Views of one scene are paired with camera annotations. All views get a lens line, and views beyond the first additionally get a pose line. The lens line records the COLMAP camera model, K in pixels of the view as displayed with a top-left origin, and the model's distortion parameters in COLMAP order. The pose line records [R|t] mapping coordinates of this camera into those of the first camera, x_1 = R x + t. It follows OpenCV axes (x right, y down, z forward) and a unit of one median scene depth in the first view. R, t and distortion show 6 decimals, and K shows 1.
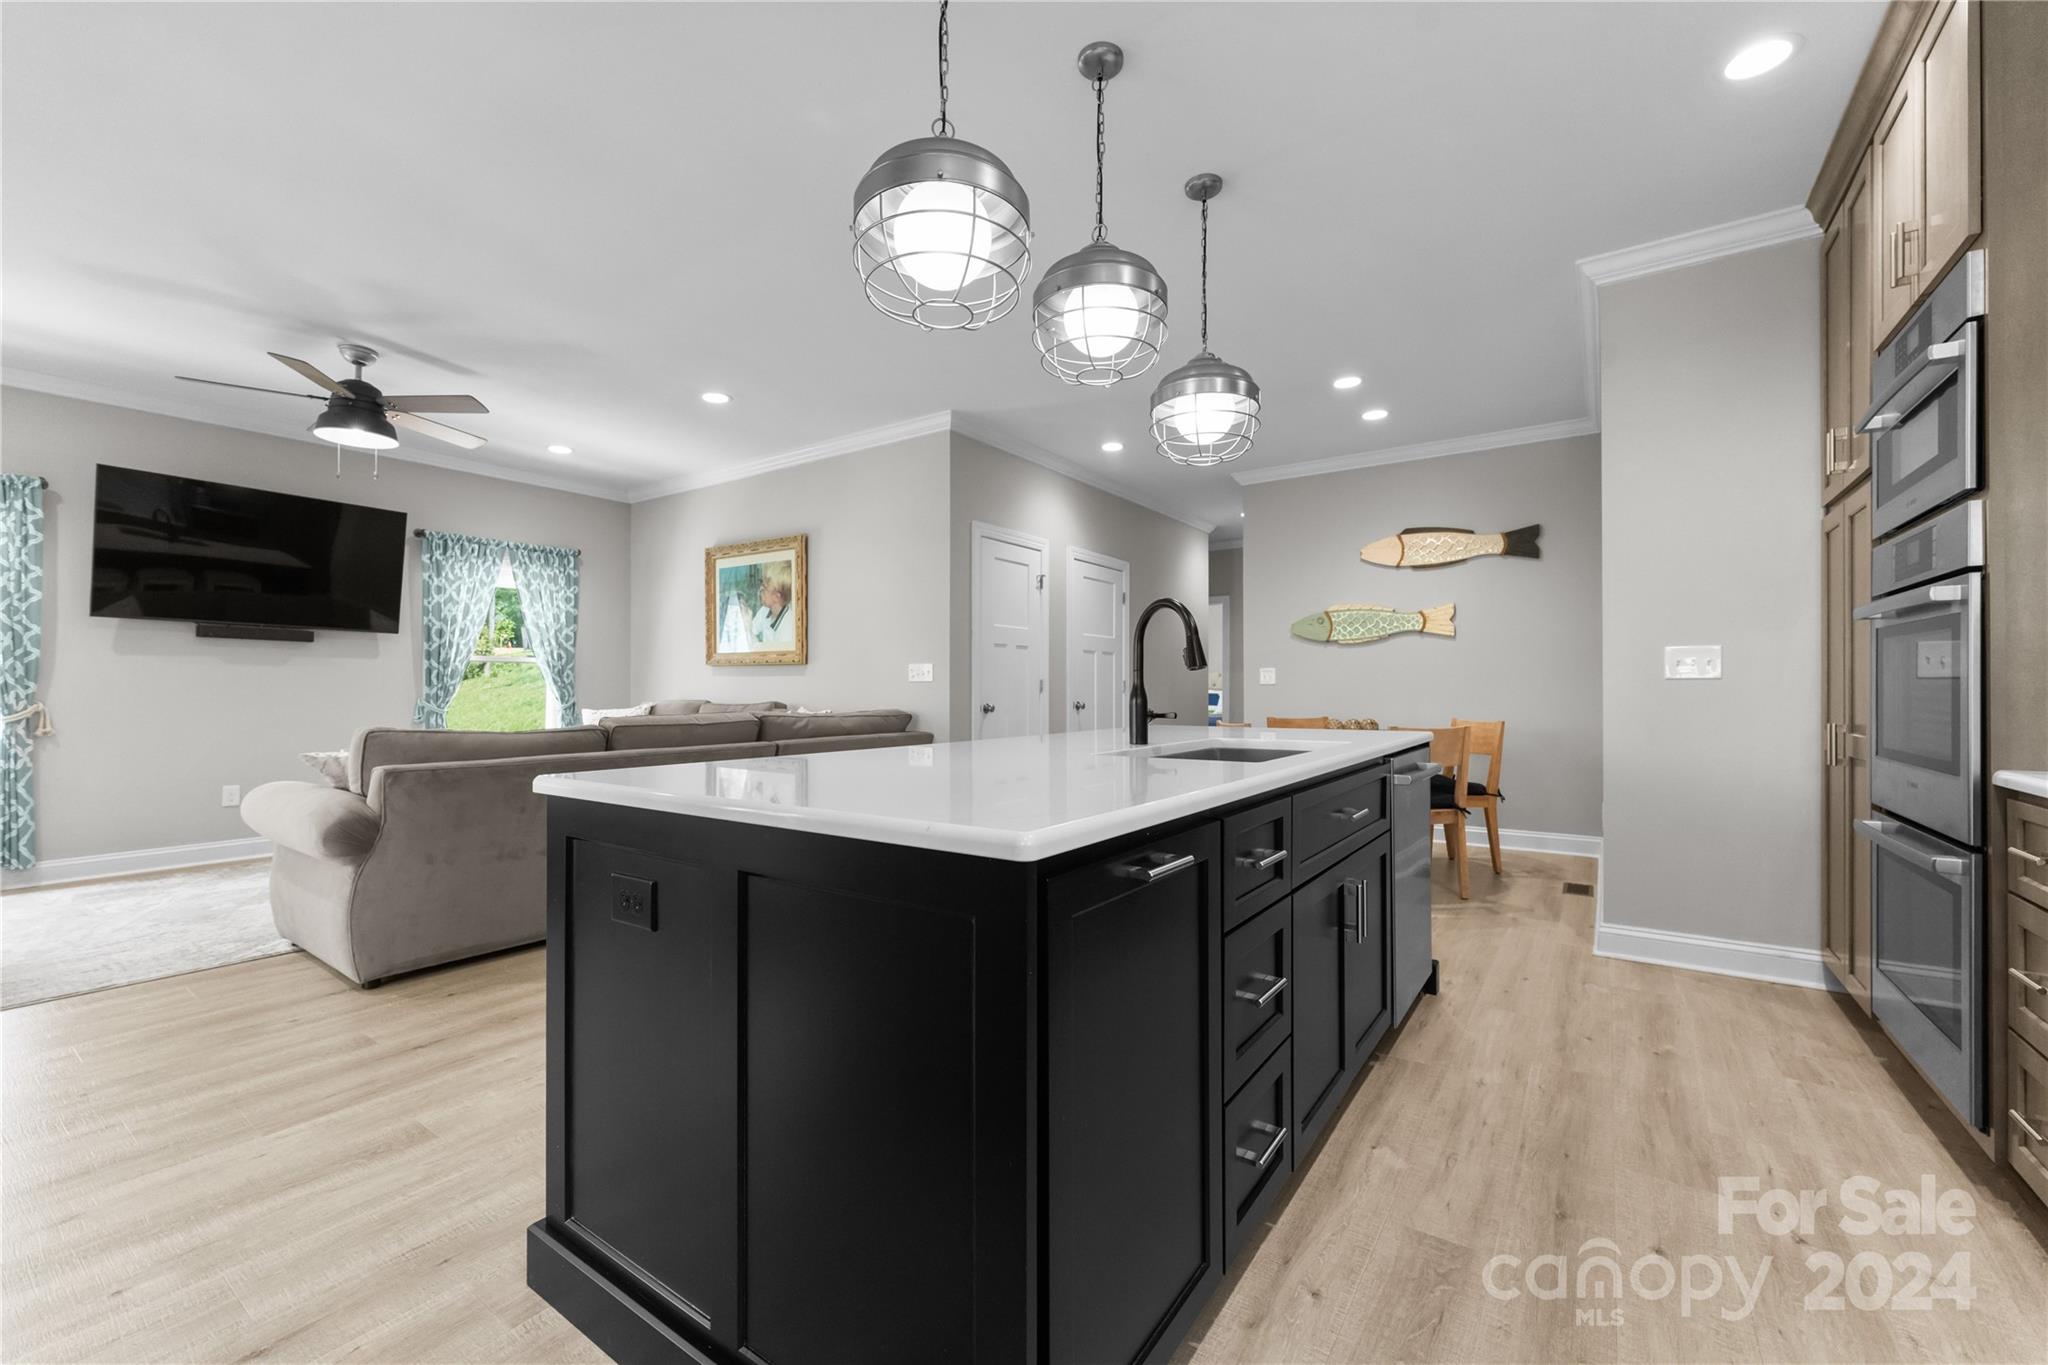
lens RADIAL K [[839.6, 0, 1019.9], [0, 839.6, 689.1], [0, 0, 1]] dist [-0.001111, 0.000257]
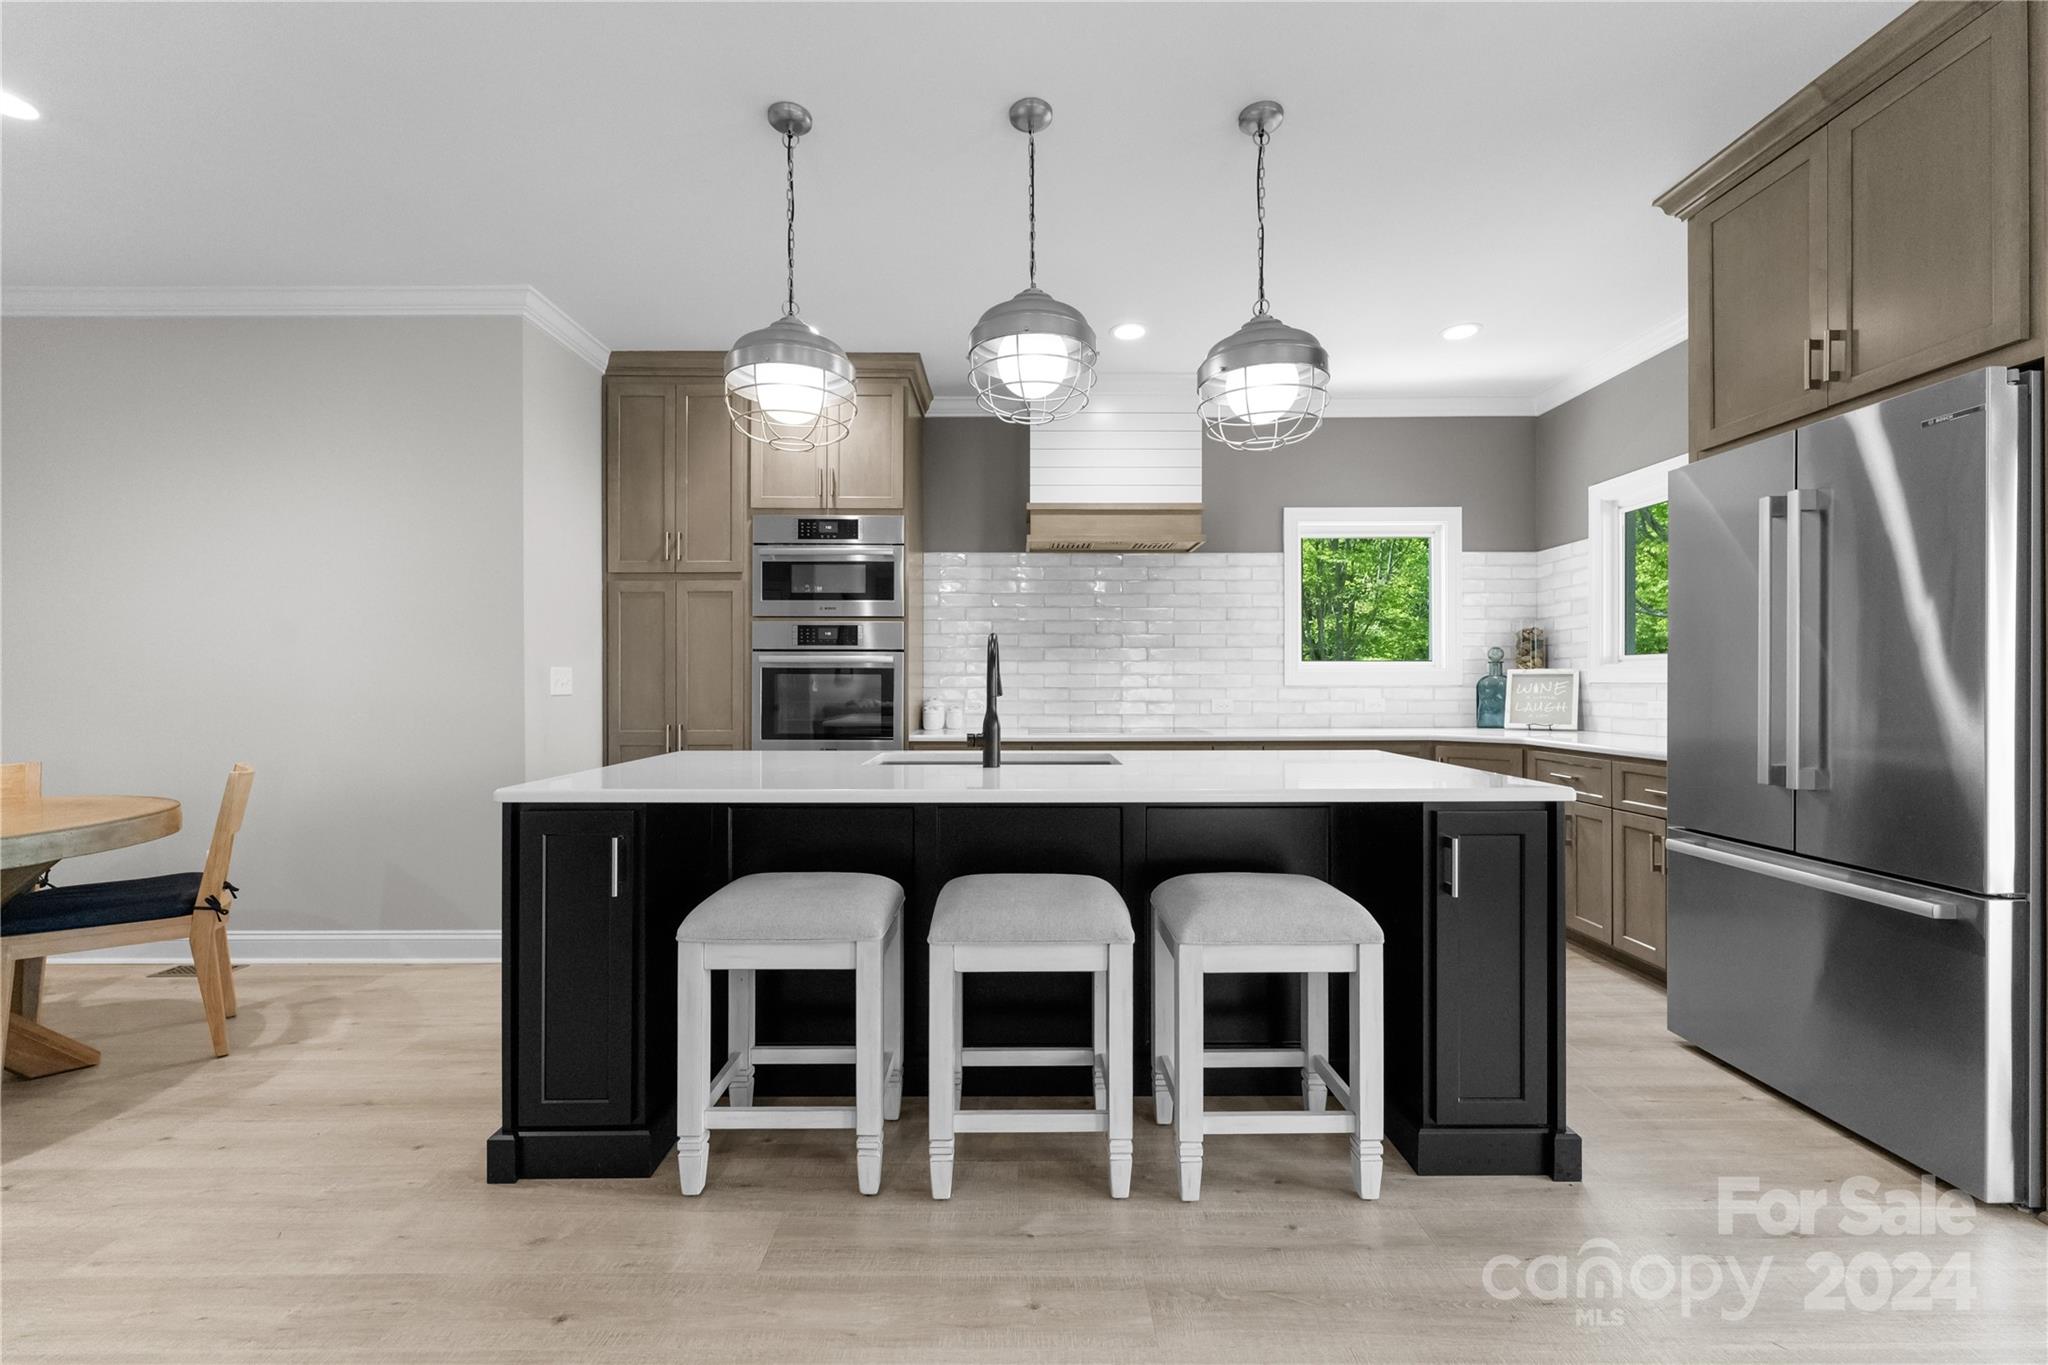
lens RADIAL K [[836.7, 0, 1010.1], [0, 836.7, 684.1], [0, 0, 1]] dist [0.000412, -0.000072]
pose [[-0.569590, 0.000045, 0.821929, -0.328677], [0.001317, 0.999999, 0.000858, -0.016627], [-0.821928, 0.001572, -0.569589, 0.704037]]
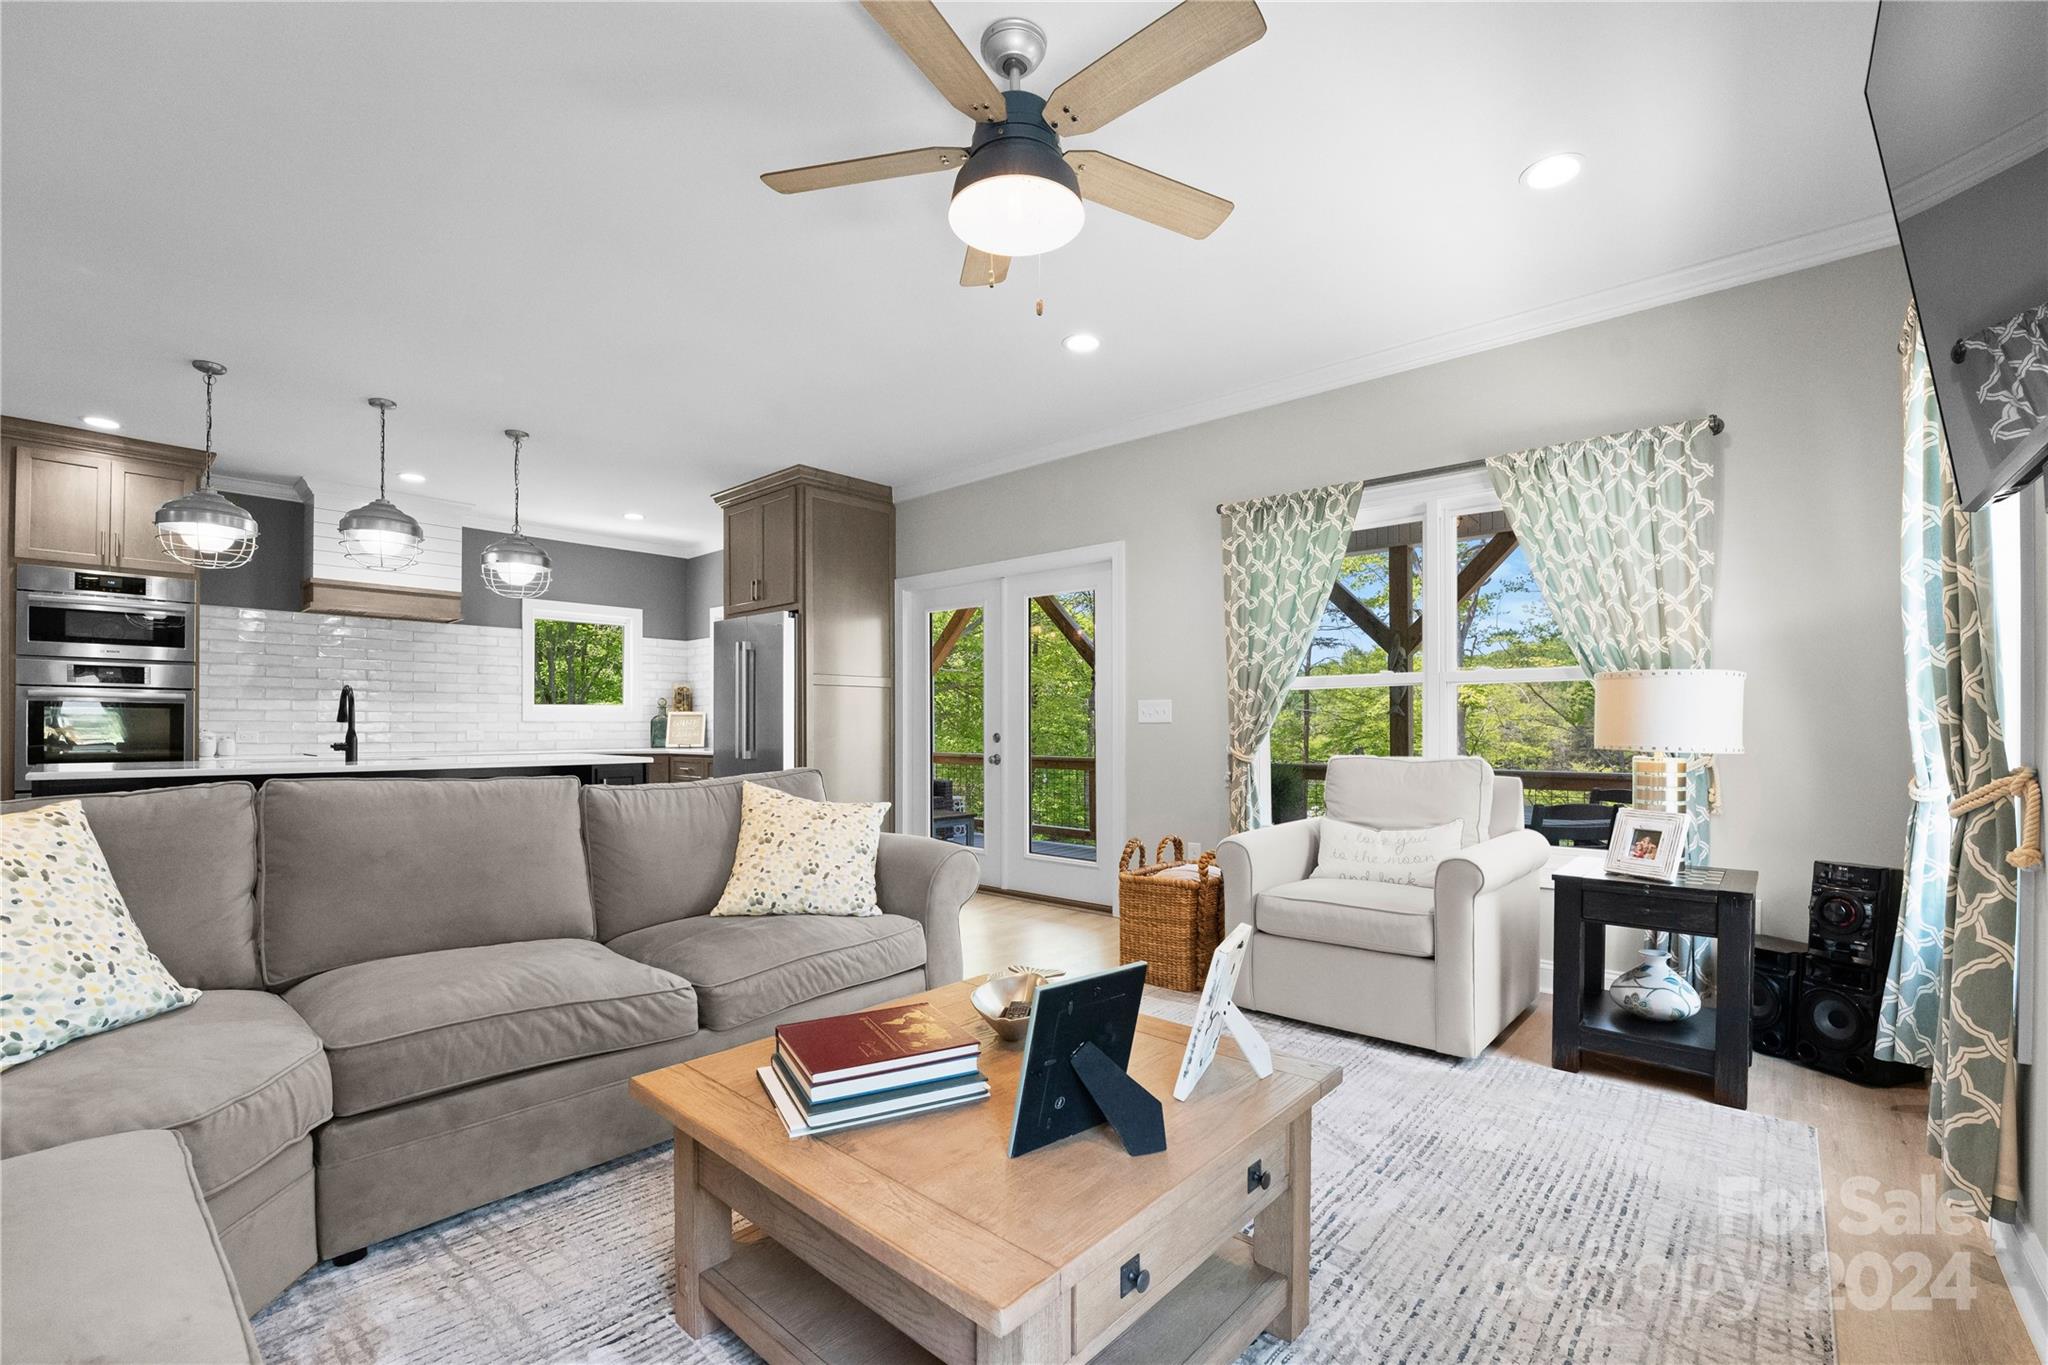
lens RADIAL K [[876.5, 0, 1022.8], [0, 876.5, 729.5], [0, 0, 1]] dist [-0.024363, -0.000200]
pose [[-0.993539, 0.000695, 0.113488, -0.689948], [0.000978, 0.999997, 0.002443, -0.002800], [-0.113485, 0.002539, -0.993536, 1.213230]]
